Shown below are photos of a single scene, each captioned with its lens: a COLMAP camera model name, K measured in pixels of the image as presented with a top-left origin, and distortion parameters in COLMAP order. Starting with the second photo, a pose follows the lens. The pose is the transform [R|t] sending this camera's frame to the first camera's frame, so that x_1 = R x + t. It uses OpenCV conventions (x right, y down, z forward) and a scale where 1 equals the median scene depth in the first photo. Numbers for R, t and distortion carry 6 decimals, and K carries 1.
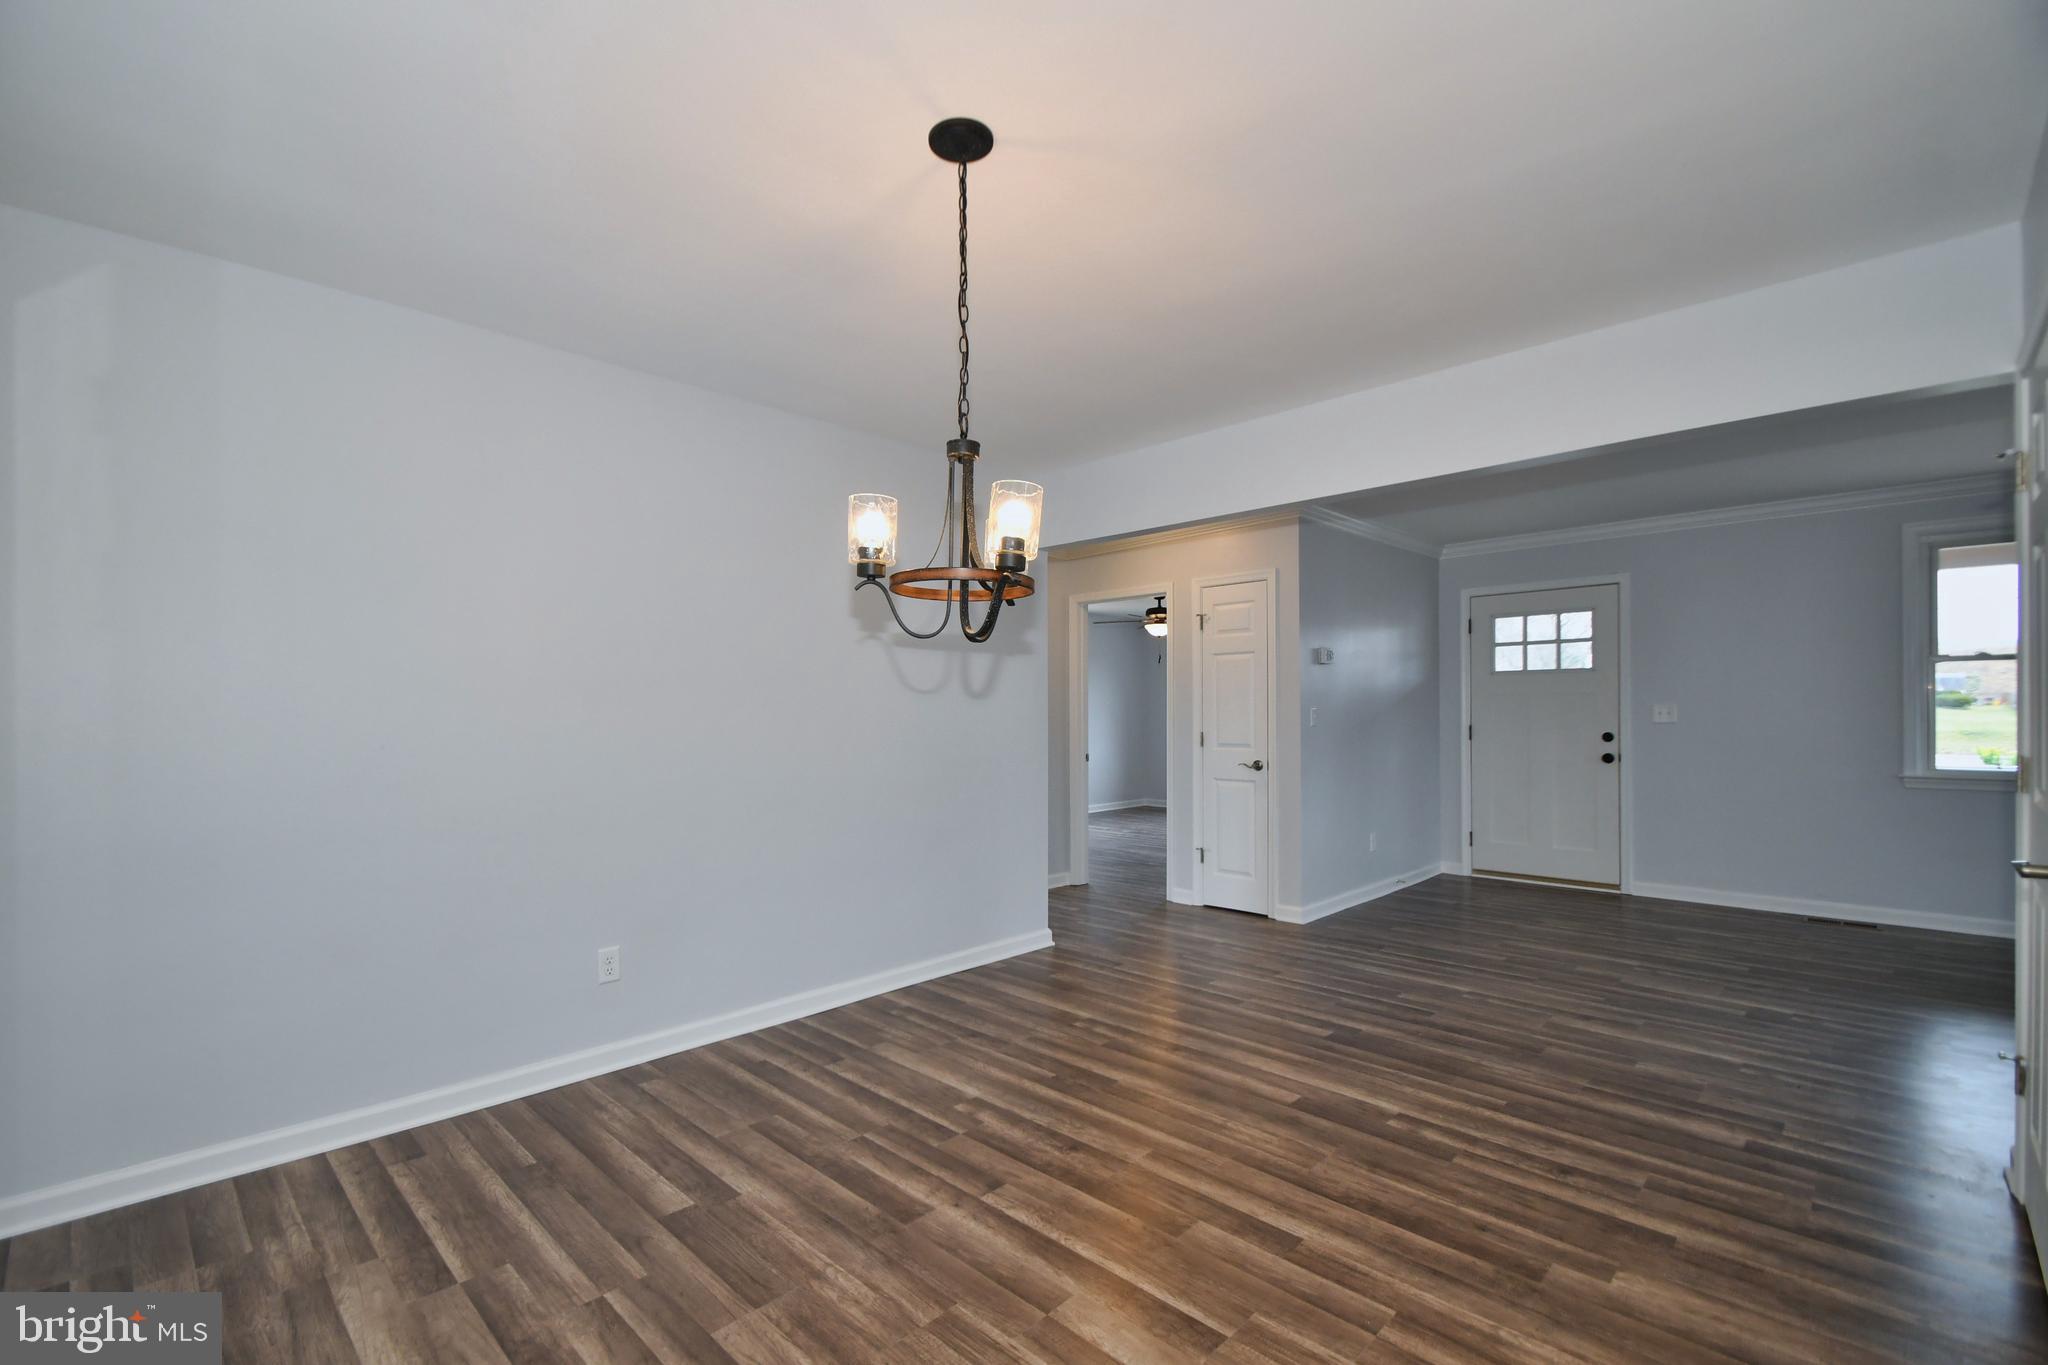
lens RADIAL K [[905.8, 0, 984.4], [0, 905.8, 706.2], [0, 0, 1]] dist [0.011375, -0.013383]
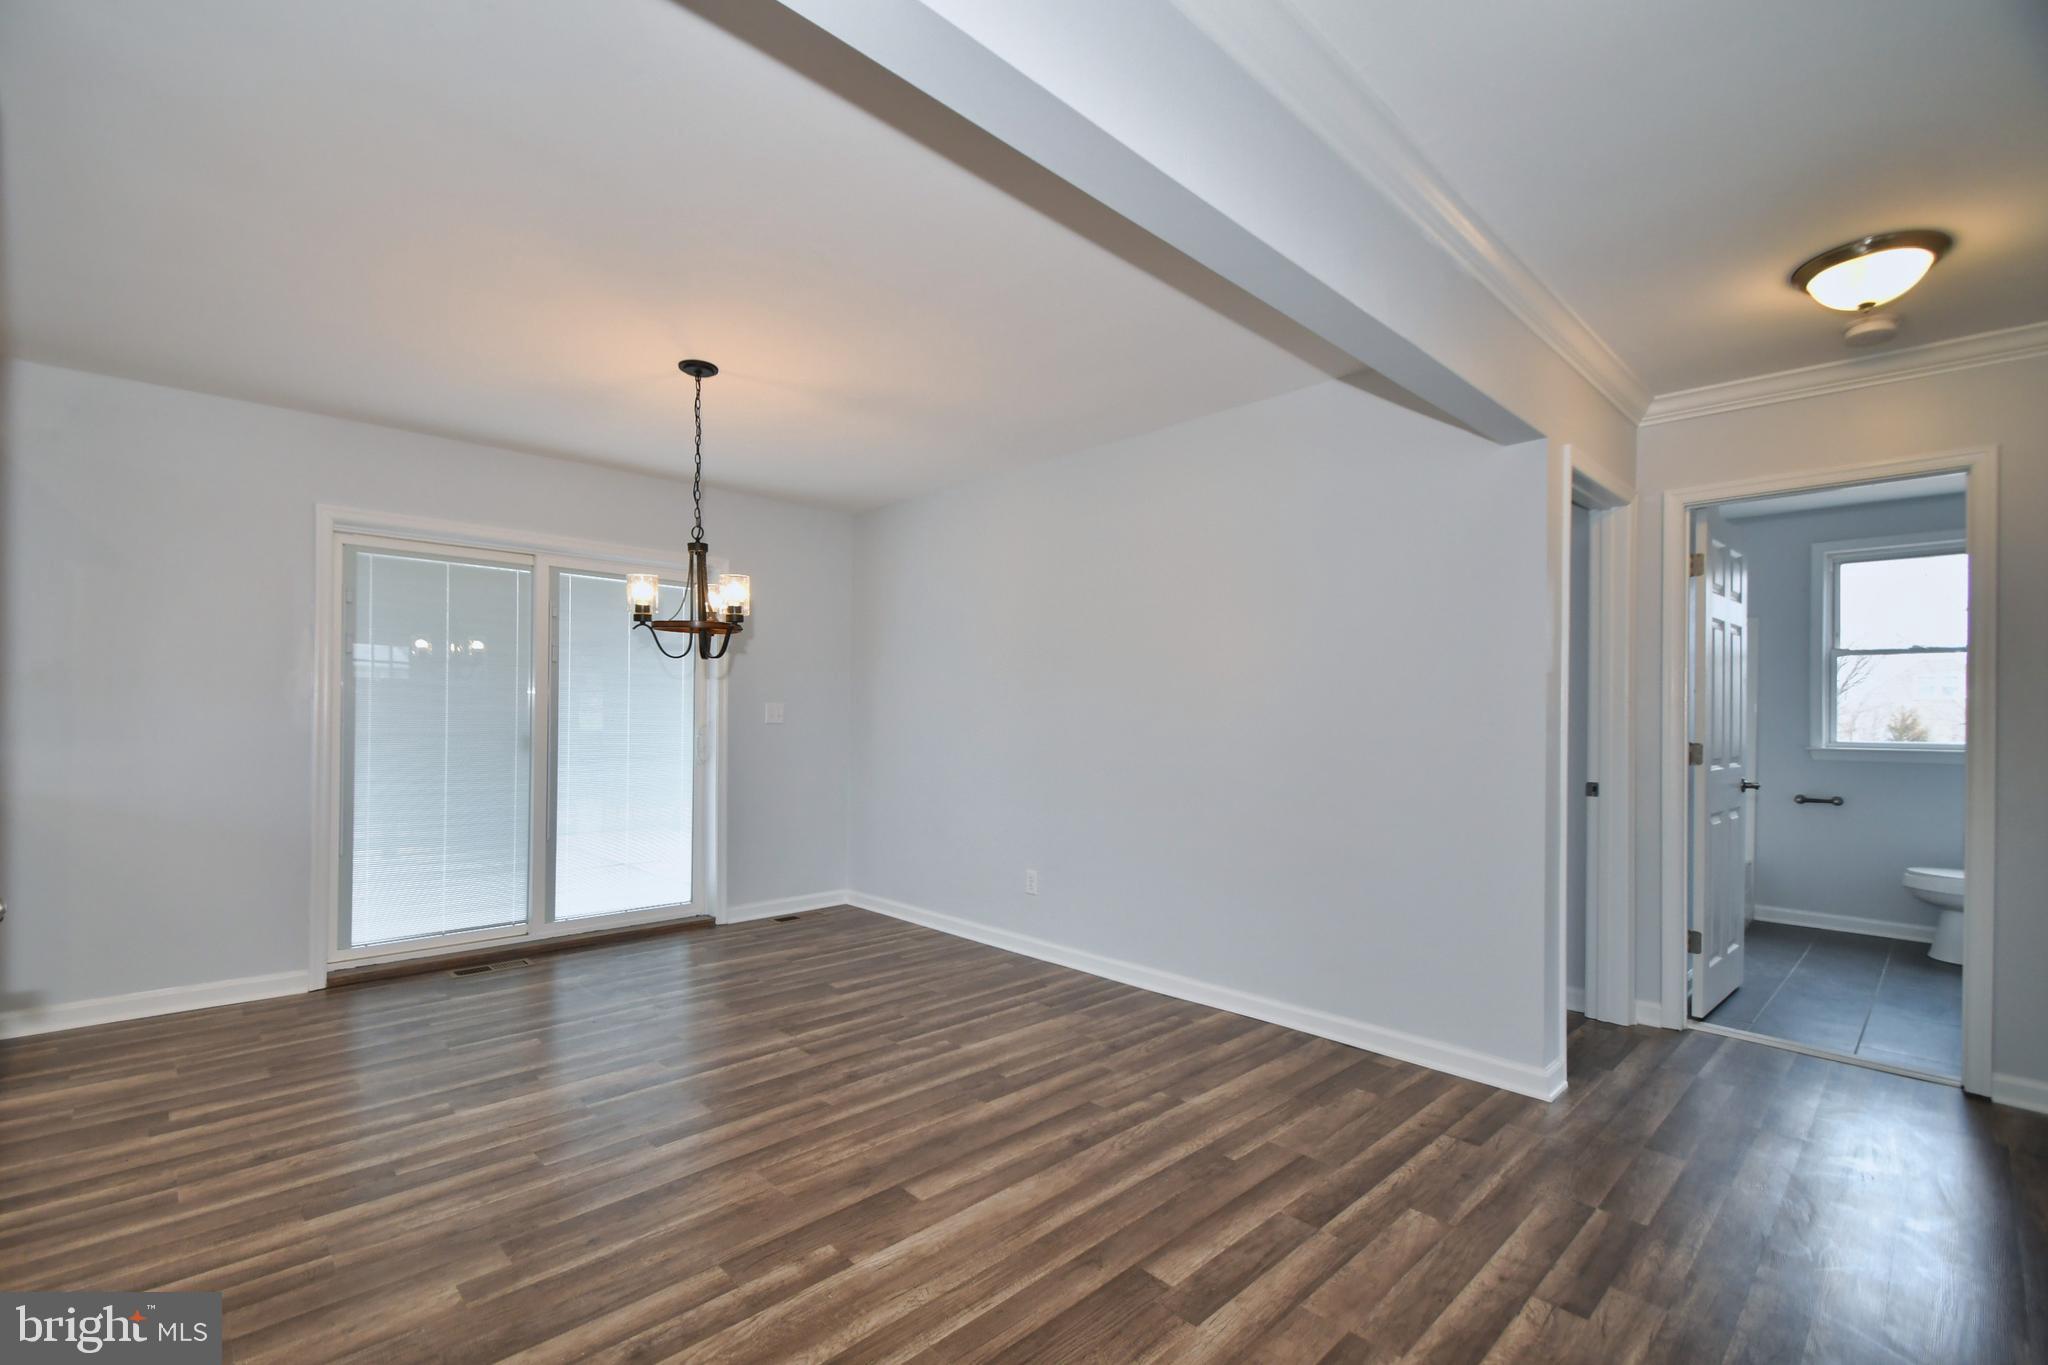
lens RADIAL K [[905.8, 0, 984.4], [0, 905.8, 706.2], [0, 0, 1]] dist [0.011375, -0.013383]
pose [[-0.035257, -0.004752, -0.999367, 1.071396], [-0.004980, 0.999977, -0.004580, 0.022206], [0.999366, 0.004815, -0.035280, 1.045865]]
